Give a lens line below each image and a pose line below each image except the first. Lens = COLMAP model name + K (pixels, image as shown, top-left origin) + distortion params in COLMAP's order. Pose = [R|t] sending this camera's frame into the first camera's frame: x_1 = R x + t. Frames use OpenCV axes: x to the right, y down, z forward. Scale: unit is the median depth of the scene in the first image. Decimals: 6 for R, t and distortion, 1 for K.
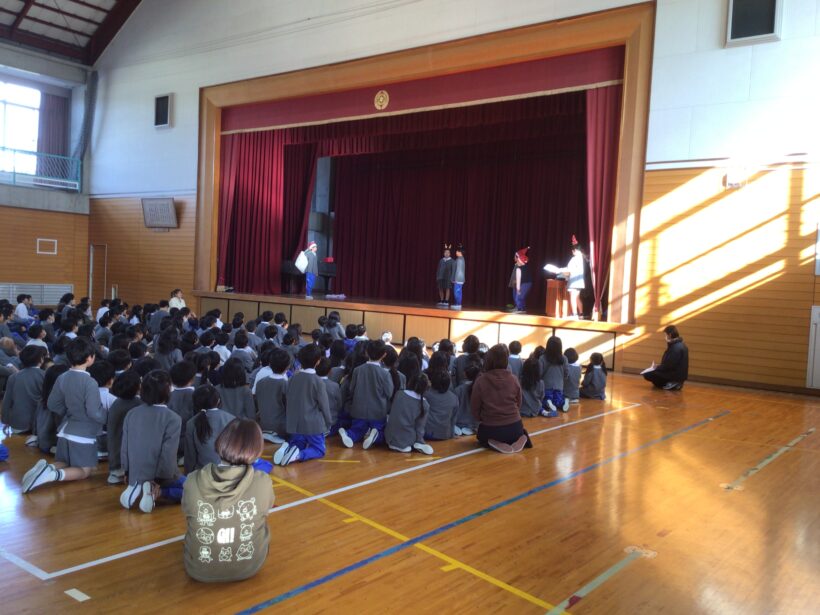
lens RADIAL K [[727.2, 0, 410.0], [0, 727.2, 307.5], [0, 0, 1]] dist [0.097013, -0.176102]
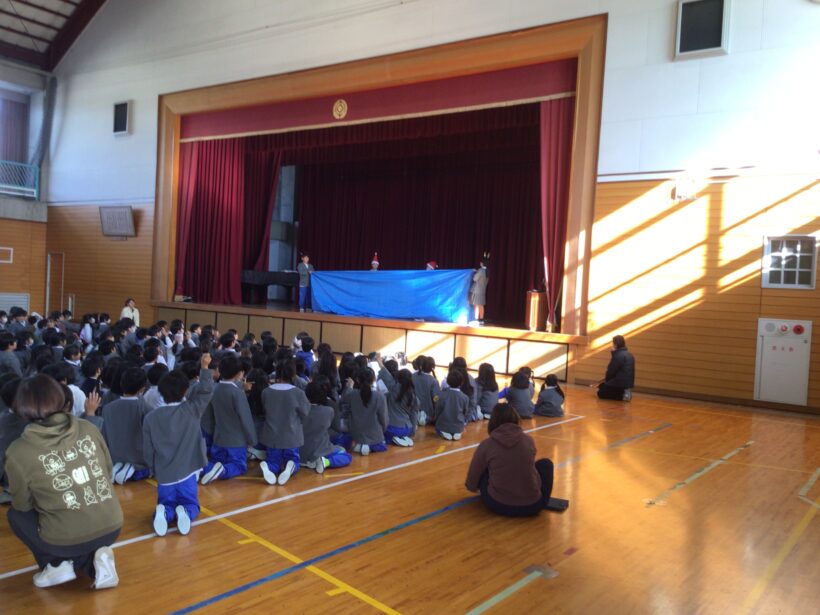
lens RADIAL K [[727.2, 0, 410.0], [0, 727.2, 307.5], [0, 0, 1]] dist [0.097013, -0.176102]
pose [[0.999481, 0.004038, 0.031948, 0.030716], [-0.003570, 0.999886, -0.014694, -0.000301], [-0.032004, 0.014572, 0.999382, 0.009533]]
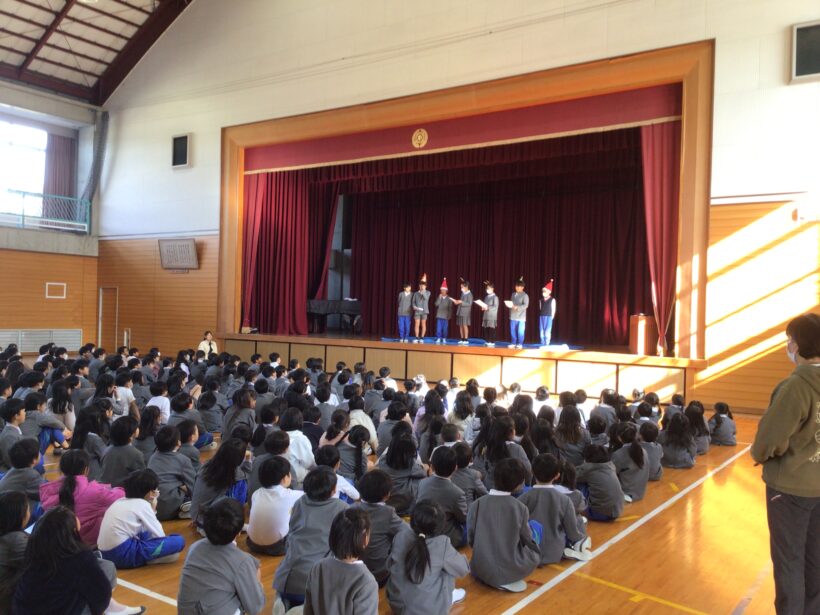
lens RADIAL K [[727.2, 0, 410.0], [0, 727.2, 307.5], [0, 0, 1]] dist [0.097013, -0.176102]
pose [[0.998802, -0.021781, 0.043825, -0.121947], [0.023679, 0.998784, -0.043251, -0.012784], [-0.042830, 0.044236, 0.998103, 0.021612]]
